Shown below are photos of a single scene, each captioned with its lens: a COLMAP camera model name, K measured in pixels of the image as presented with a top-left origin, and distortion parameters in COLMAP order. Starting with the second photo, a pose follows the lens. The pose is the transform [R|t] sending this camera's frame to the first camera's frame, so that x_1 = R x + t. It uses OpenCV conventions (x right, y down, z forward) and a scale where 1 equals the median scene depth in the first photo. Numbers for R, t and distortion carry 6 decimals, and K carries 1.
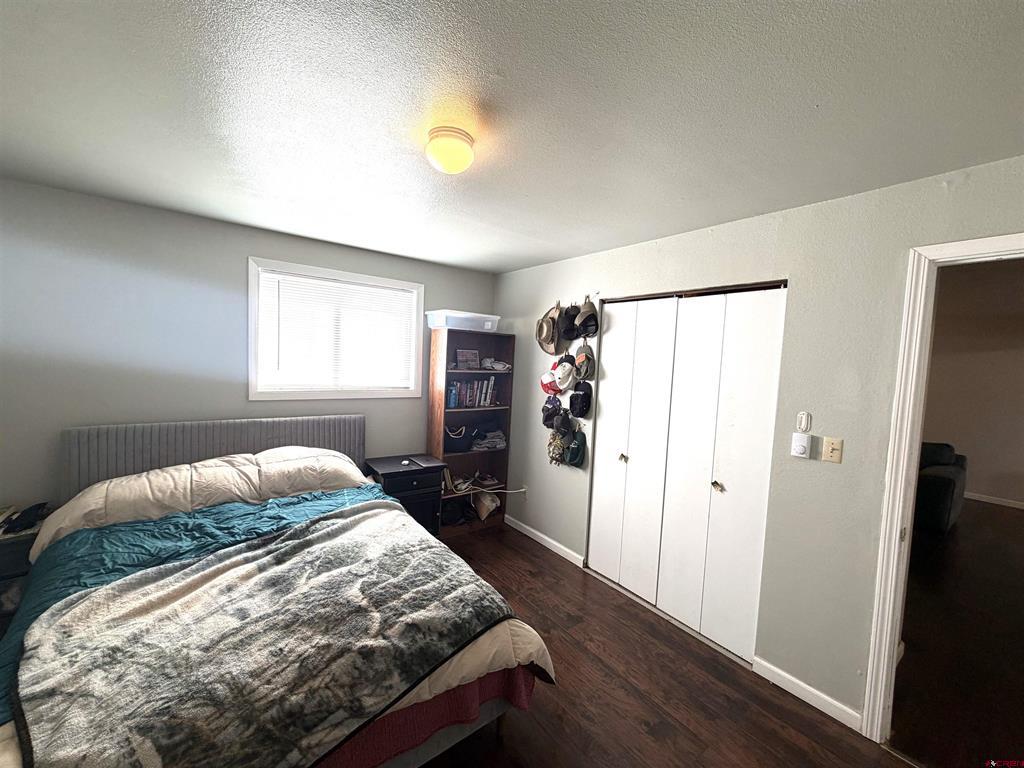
lens RADIAL K [[404.9, 0, 512.0], [0, 404.9, 384.0], [0, 0, 1]] dist [-0.000118, 0.000249]
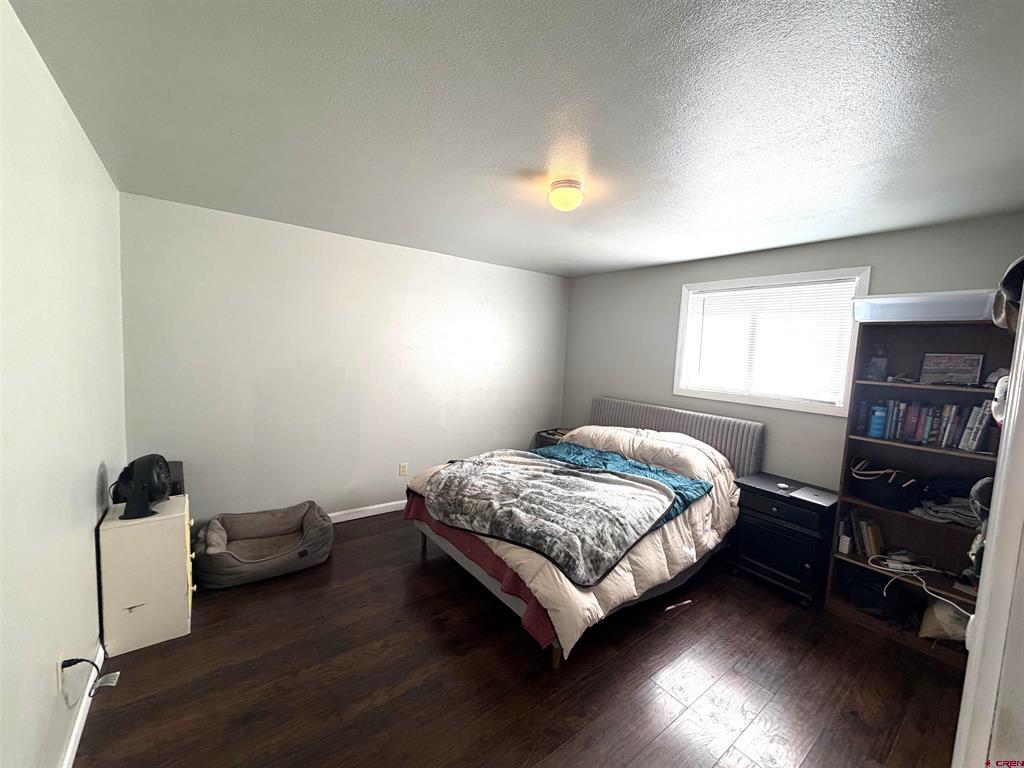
lens RADIAL K [[404.9, 0, 512.0], [0, 404.9, 384.0], [0, 0, 1]] dist [-0.000118, 0.000249]
pose [[-0.000257, 0.038516, -0.999258, 1.068157], [-0.112562, 0.992906, 0.038300, 0.025108], [0.993645, 0.112488, 0.004081, 0.754488]]
